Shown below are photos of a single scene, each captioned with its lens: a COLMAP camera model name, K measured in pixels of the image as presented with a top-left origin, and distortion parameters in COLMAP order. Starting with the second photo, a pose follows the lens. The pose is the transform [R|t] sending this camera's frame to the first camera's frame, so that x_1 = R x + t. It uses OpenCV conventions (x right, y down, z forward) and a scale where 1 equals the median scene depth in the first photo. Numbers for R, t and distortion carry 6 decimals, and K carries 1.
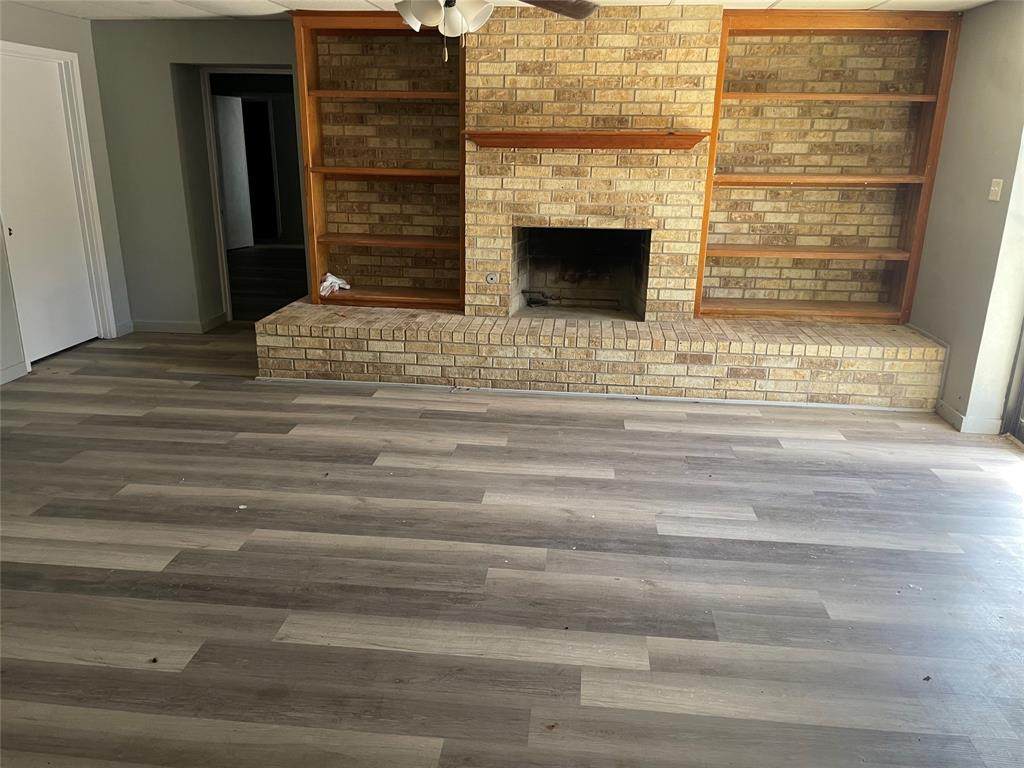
lens RADIAL K [[781.5, 0, 510.0], [0, 781.5, 382.6], [0, 0, 1]] dist [0.076277, -0.103190]
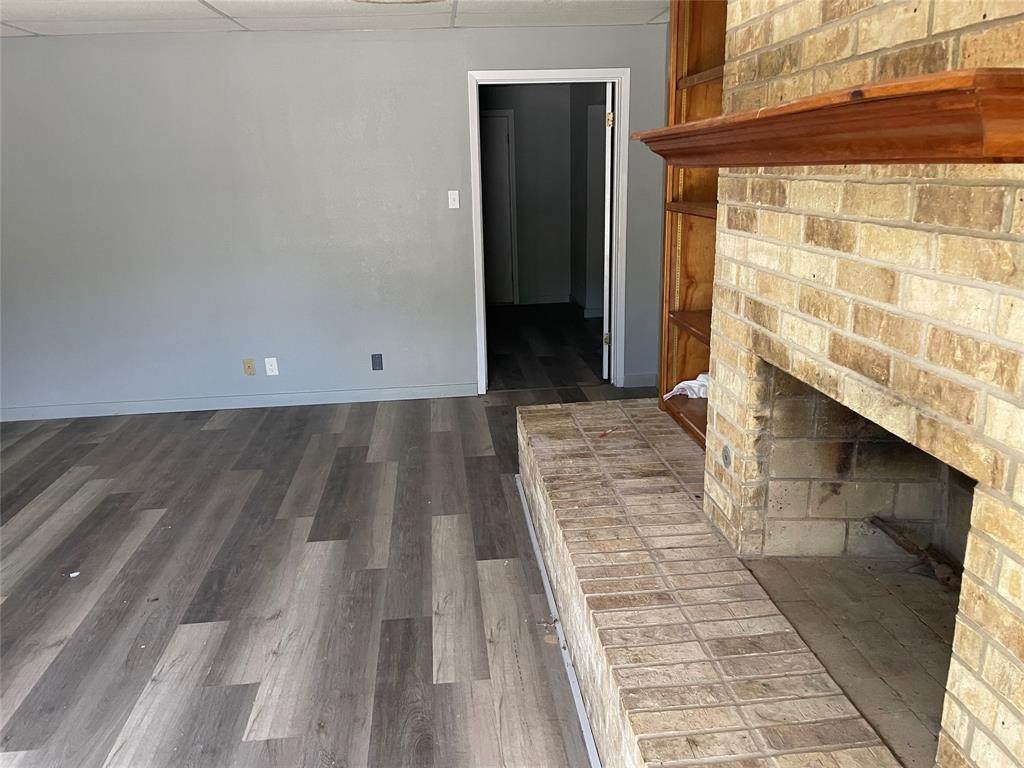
lens RADIAL K [[781.5, 0, 507.1], [0, 781.5, 387.6], [0, 0, 1]] dist [0.076277, -0.103190]
pose [[0.187145, 0.246959, -0.950783, 0.533287], [-0.251183, 0.947737, 0.196727, -0.329105], [0.949676, 0.202003, 0.239396, 1.110997]]
